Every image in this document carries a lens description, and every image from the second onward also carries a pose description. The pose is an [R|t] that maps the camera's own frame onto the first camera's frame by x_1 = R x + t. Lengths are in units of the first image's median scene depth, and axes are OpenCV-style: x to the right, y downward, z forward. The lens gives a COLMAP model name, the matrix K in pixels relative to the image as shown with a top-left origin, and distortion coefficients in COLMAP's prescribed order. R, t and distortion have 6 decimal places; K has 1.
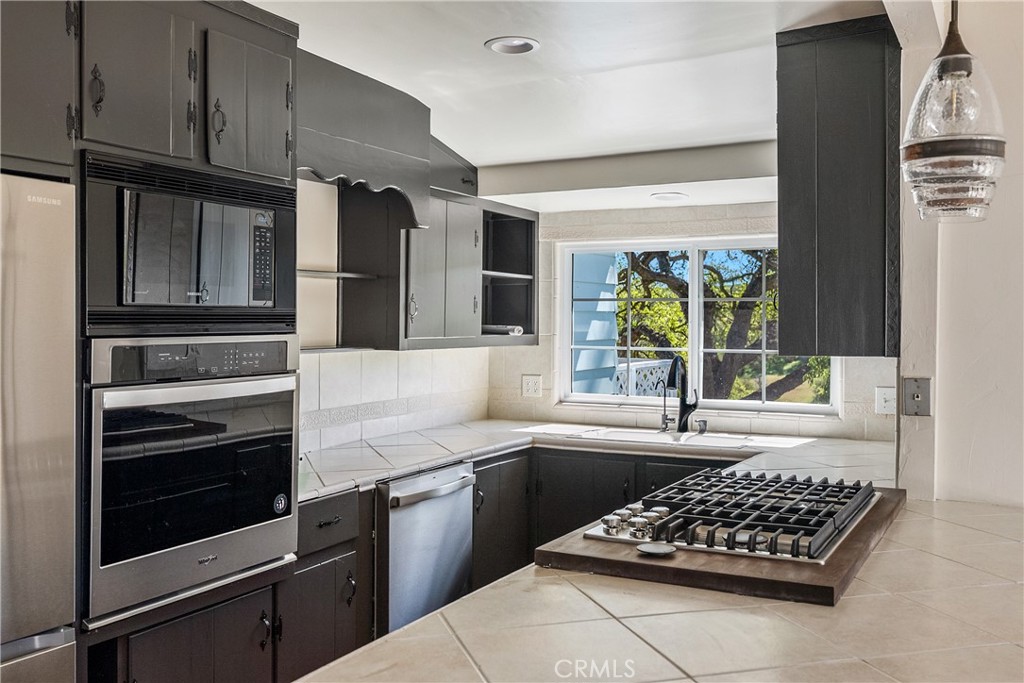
lens RADIAL K [[967.7, 0, 511.3], [0, 967.7, 339.0], [0, 0, 1]] dist [-0.000160, 0.000000]
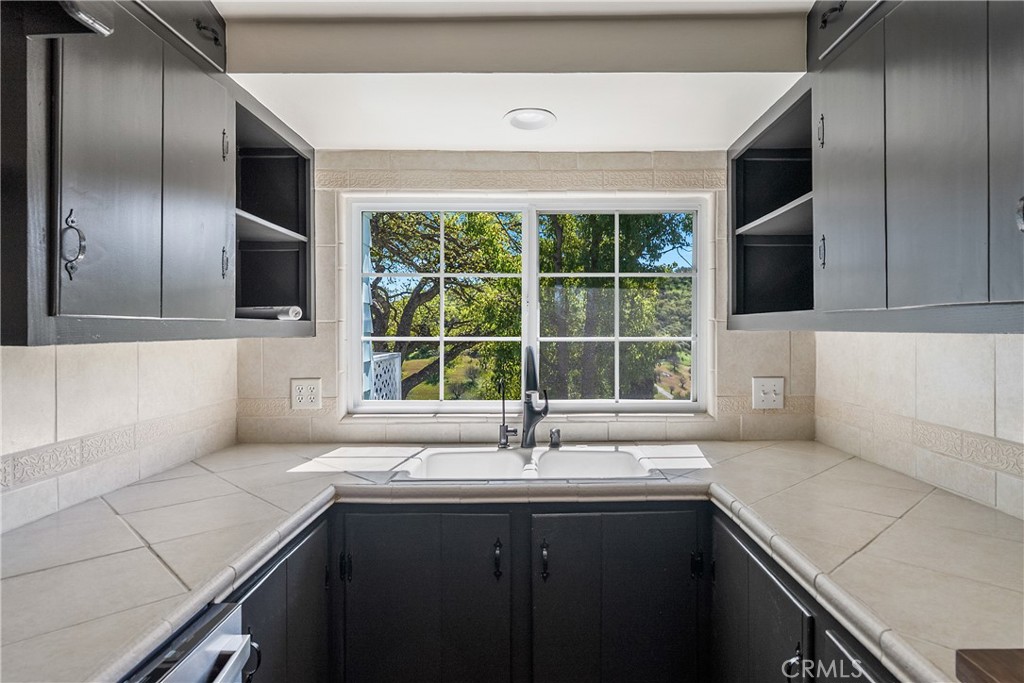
lens RADIAL K [[583.6, 0, 513.1], [0, 583.6, 334.8], [0, 0, 1]] dist [-0.006391, -0.003792]
pose [[0.891441, -0.012737, 0.452959, -0.039049], [0.015969, 0.999867, -0.003311, 0.009561], [-0.452856, 0.010184, 0.891525, 0.585847]]
